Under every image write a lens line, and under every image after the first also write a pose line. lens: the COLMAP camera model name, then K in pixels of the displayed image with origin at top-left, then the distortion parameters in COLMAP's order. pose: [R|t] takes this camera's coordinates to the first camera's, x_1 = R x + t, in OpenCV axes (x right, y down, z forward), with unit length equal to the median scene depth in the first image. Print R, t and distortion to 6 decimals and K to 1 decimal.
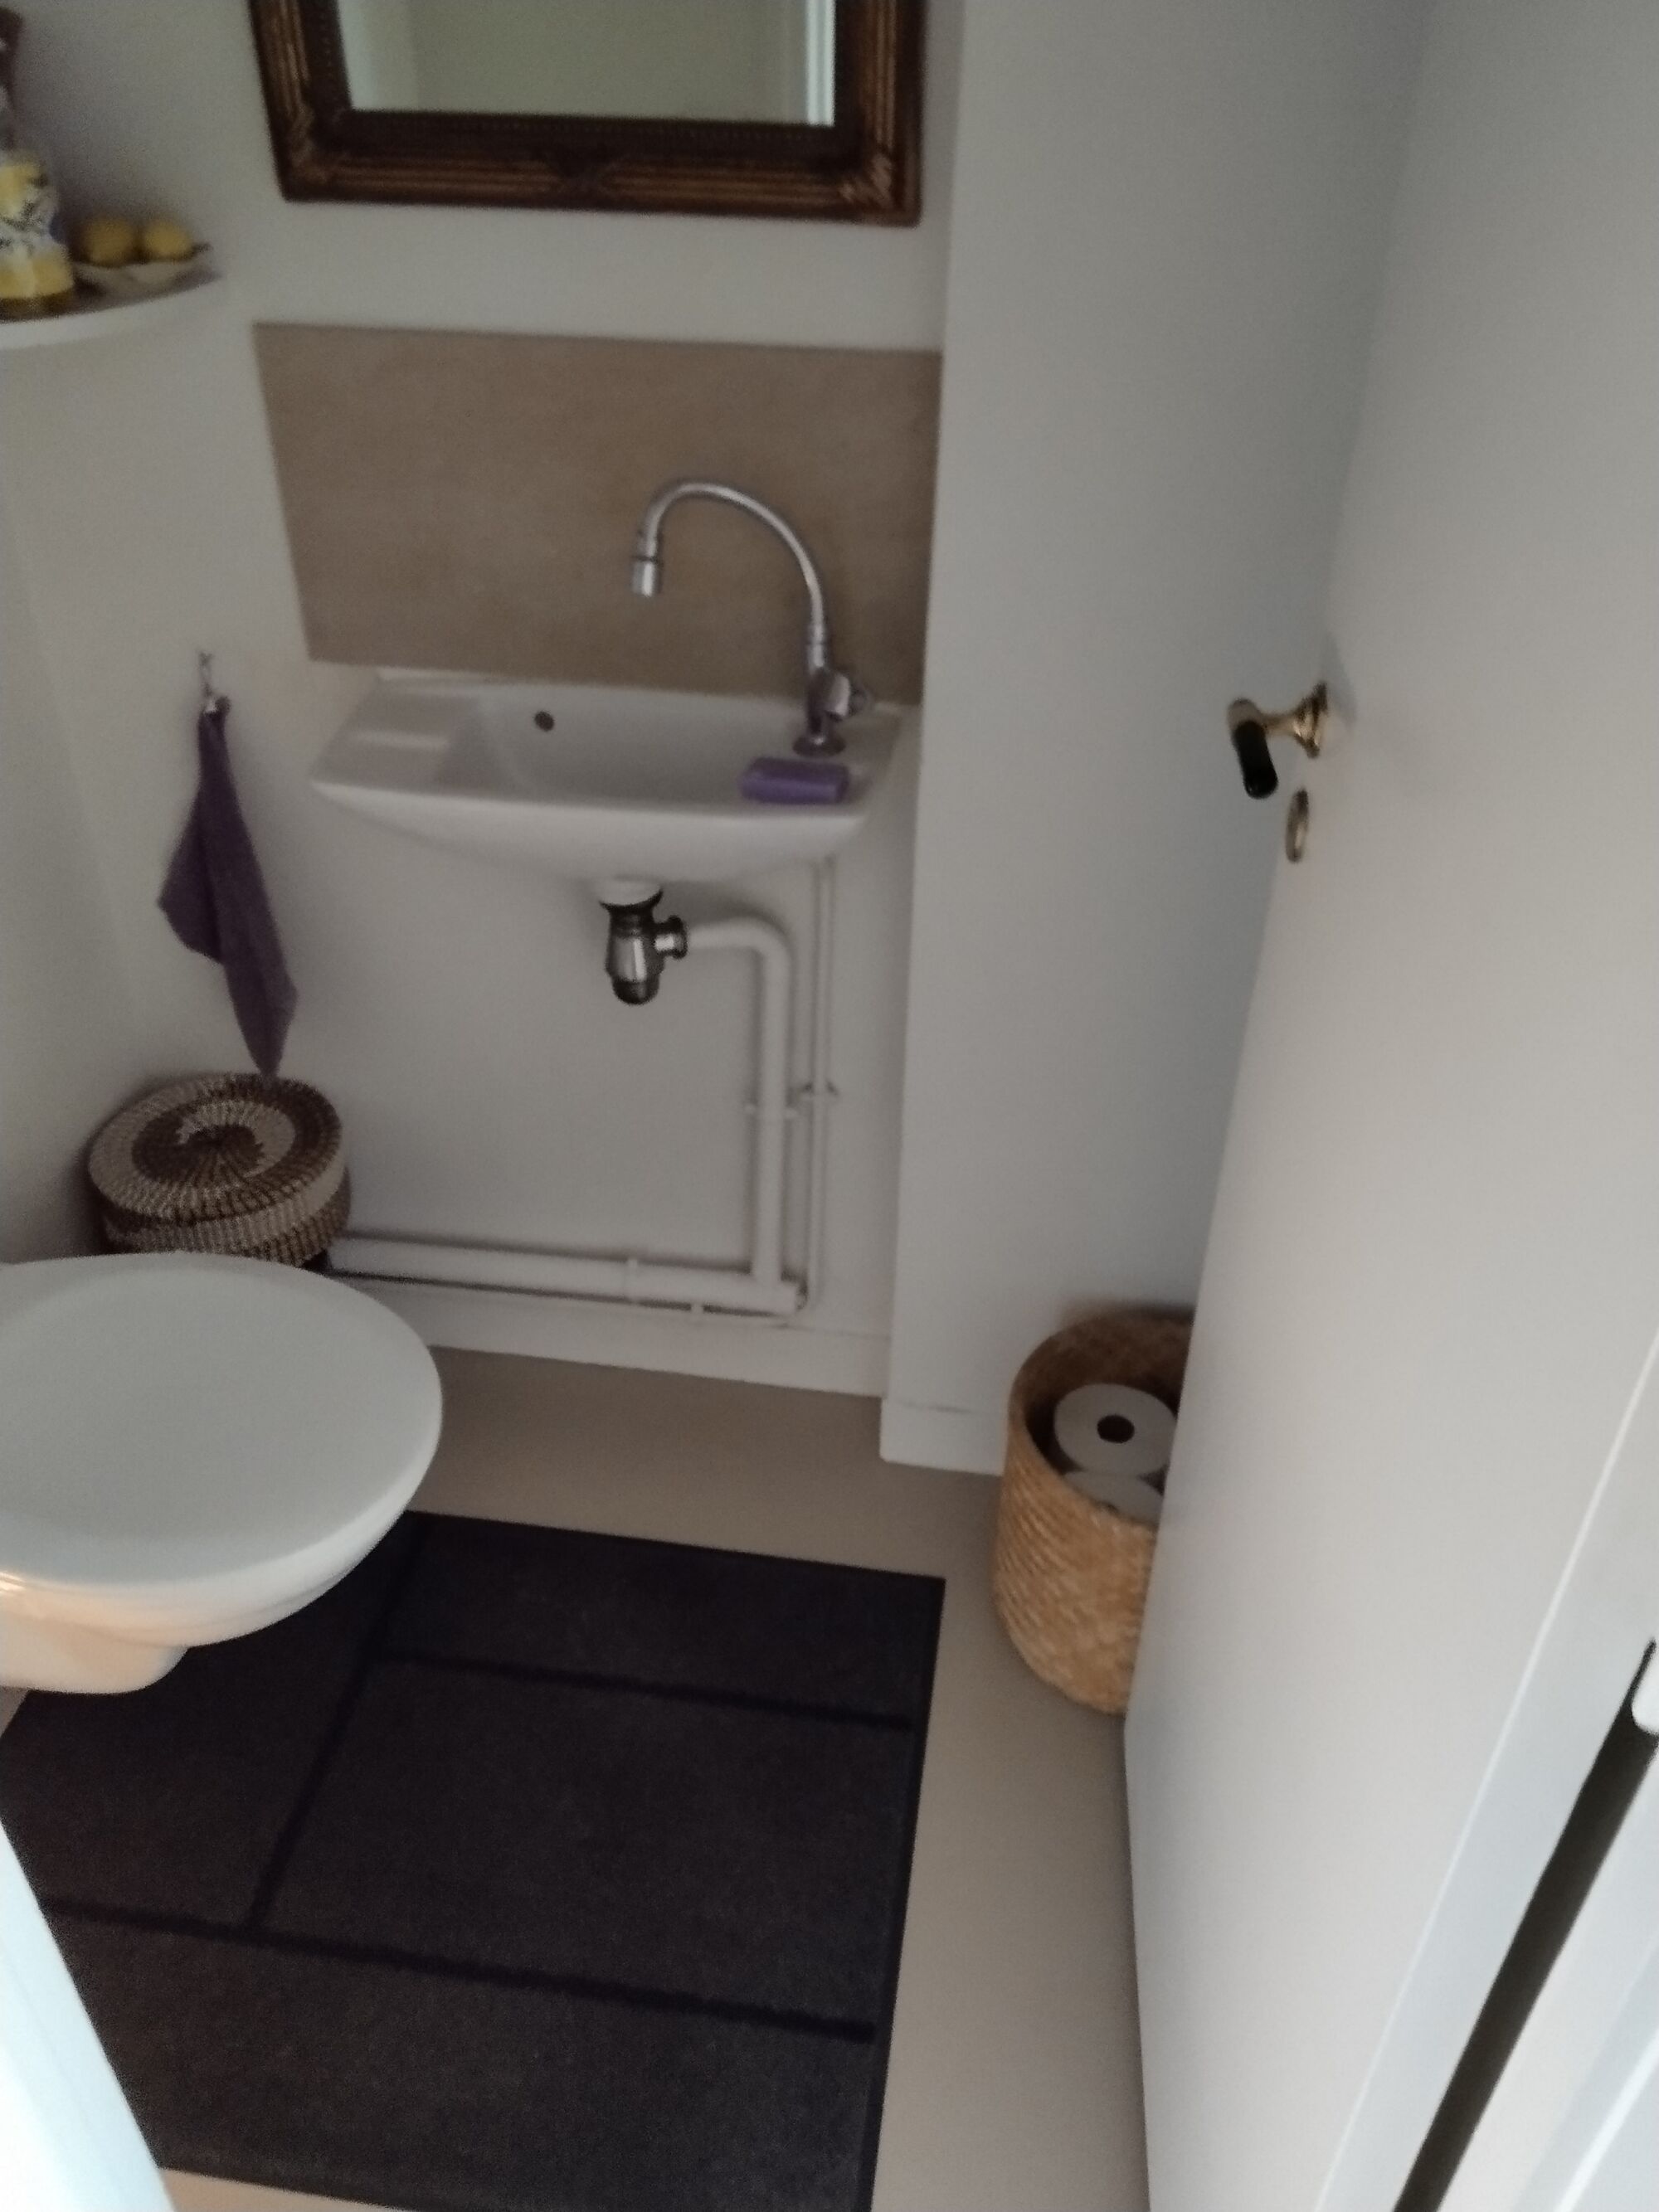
lens RADIAL K [[1714.0, 0, 823.5], [0, 1714.0, 1042.6], [0, 0, 1]] dist [0.067818, -0.080035]
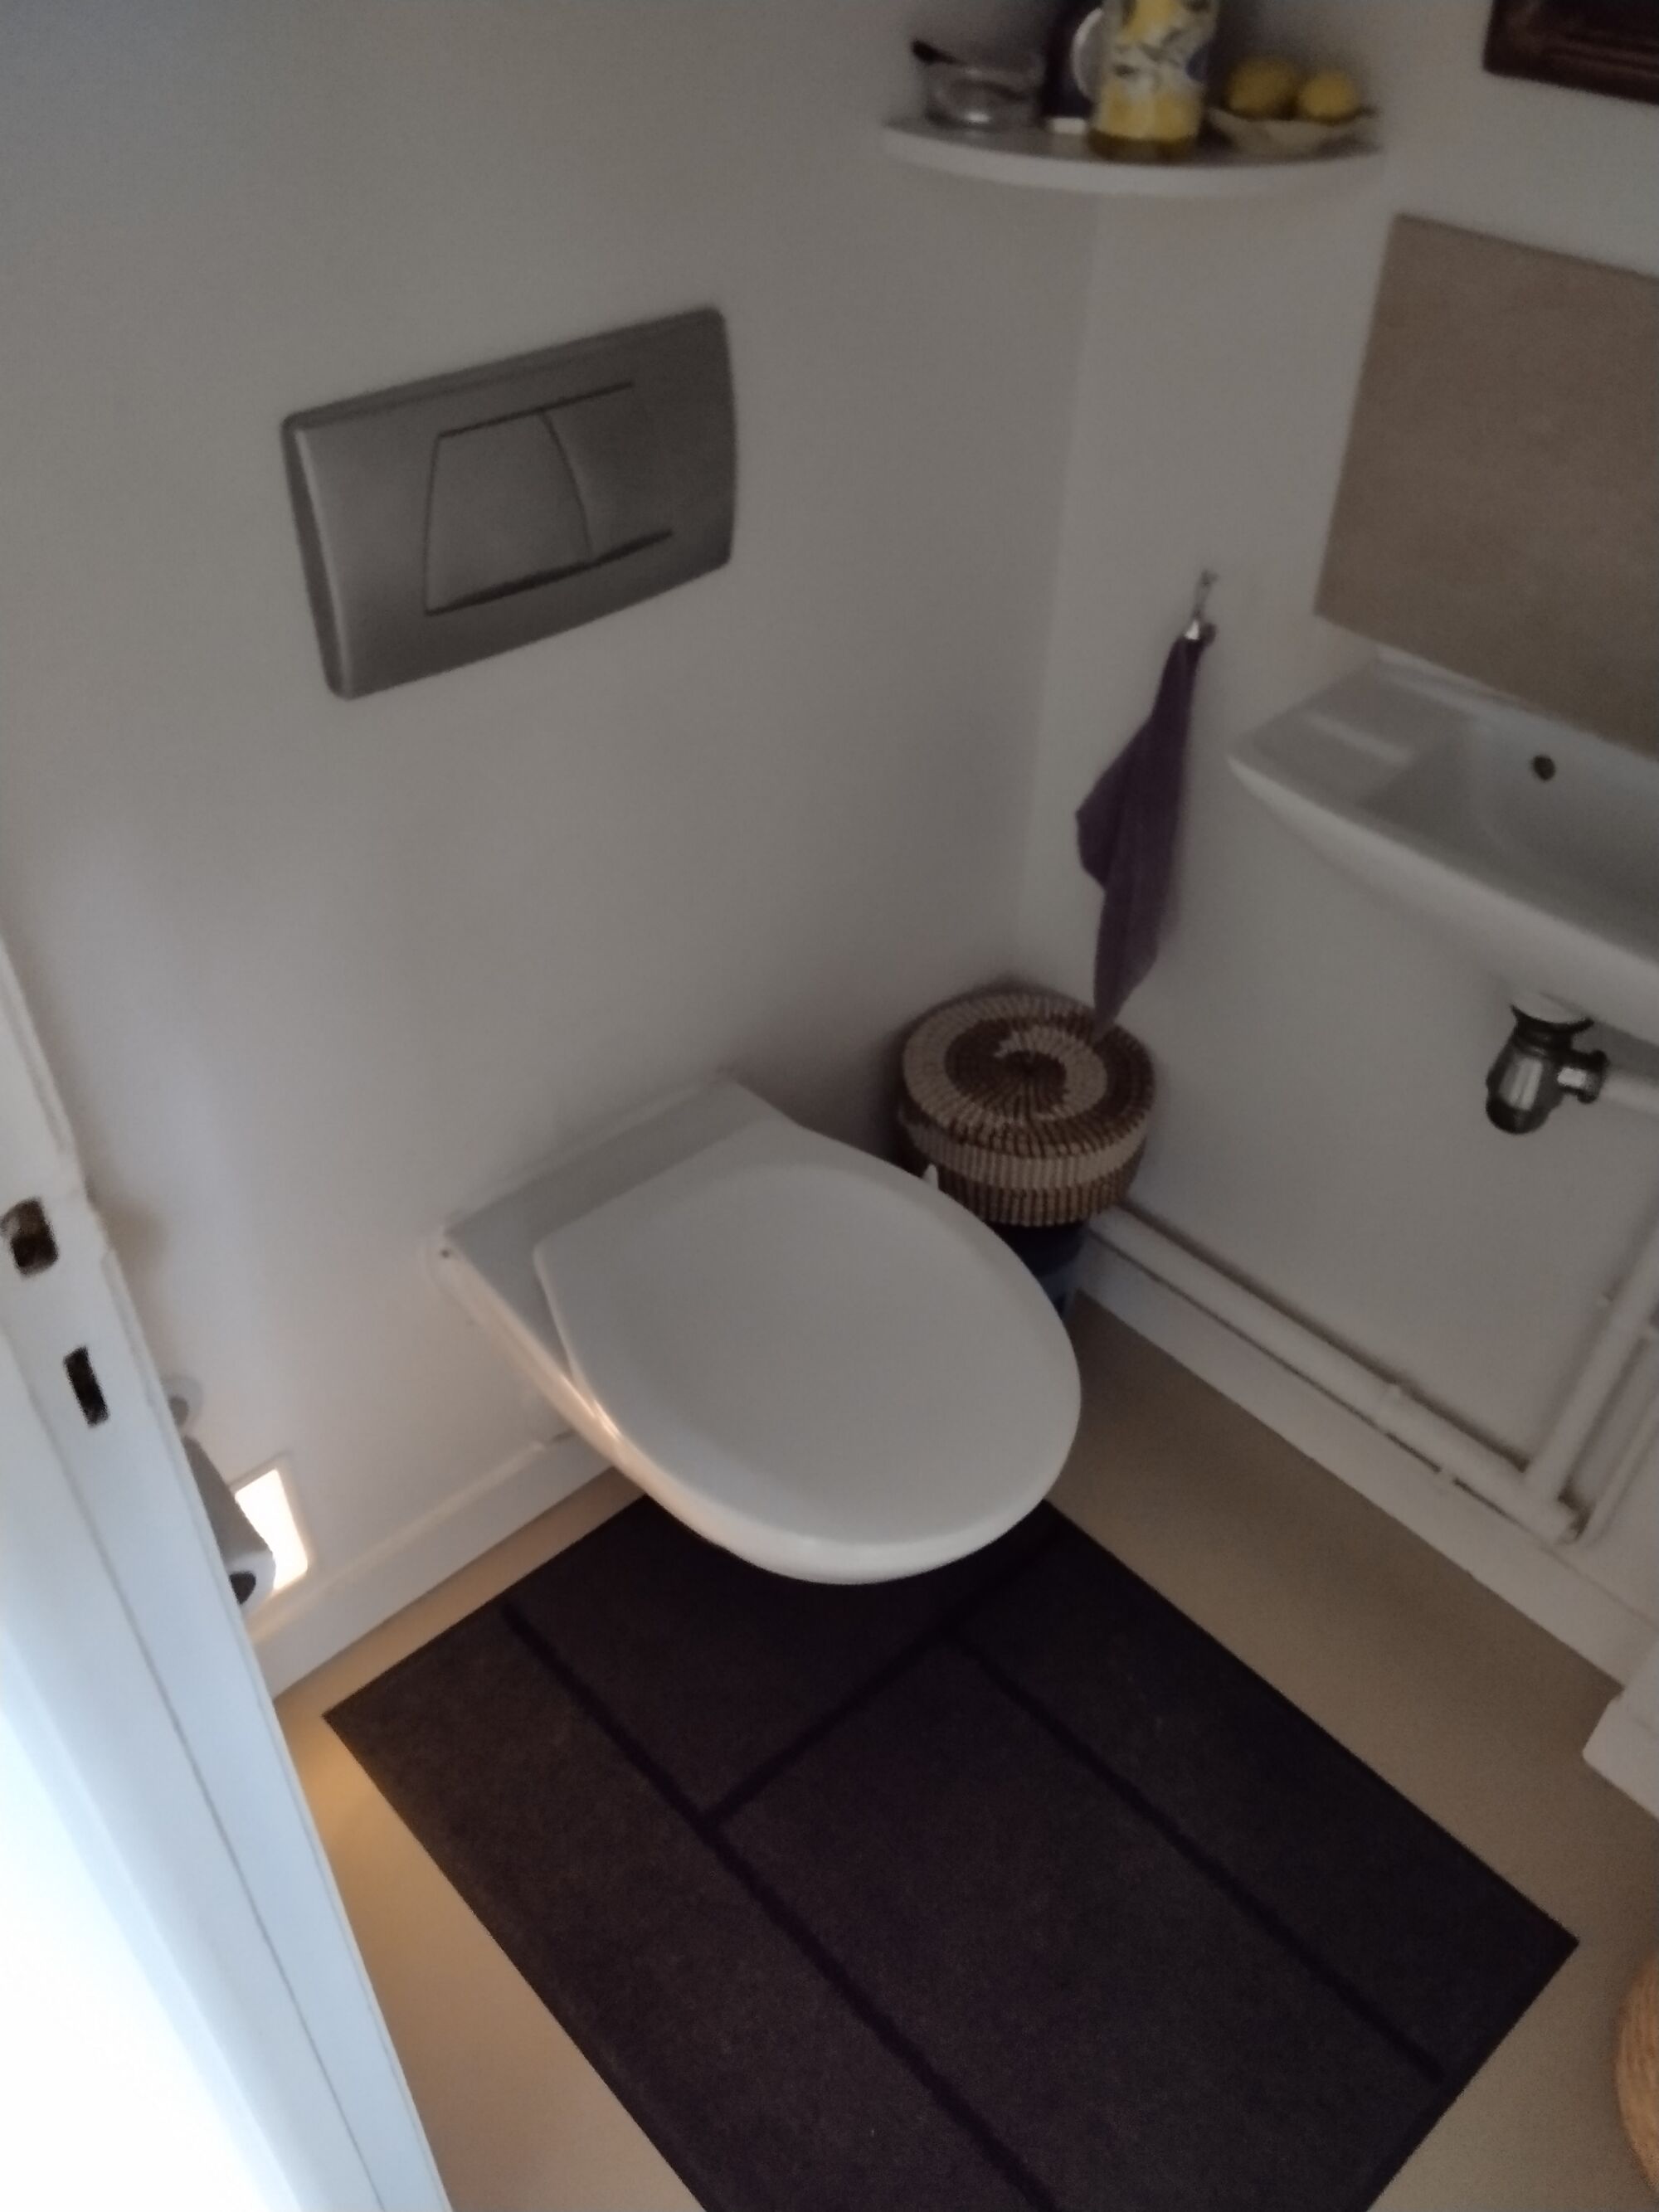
lens RADIAL K [[1757.9, 0, 829.5], [0, 1757.9, 1106.0], [0, 0, 1]] dist [0.073471, -0.112130]
pose [[0.780806, 0.413801, -0.468093, 0.026896], [-0.373621, 0.909749, 0.181010, -0.062971], [0.500749, 0.033556, 0.864942, 0.115826]]
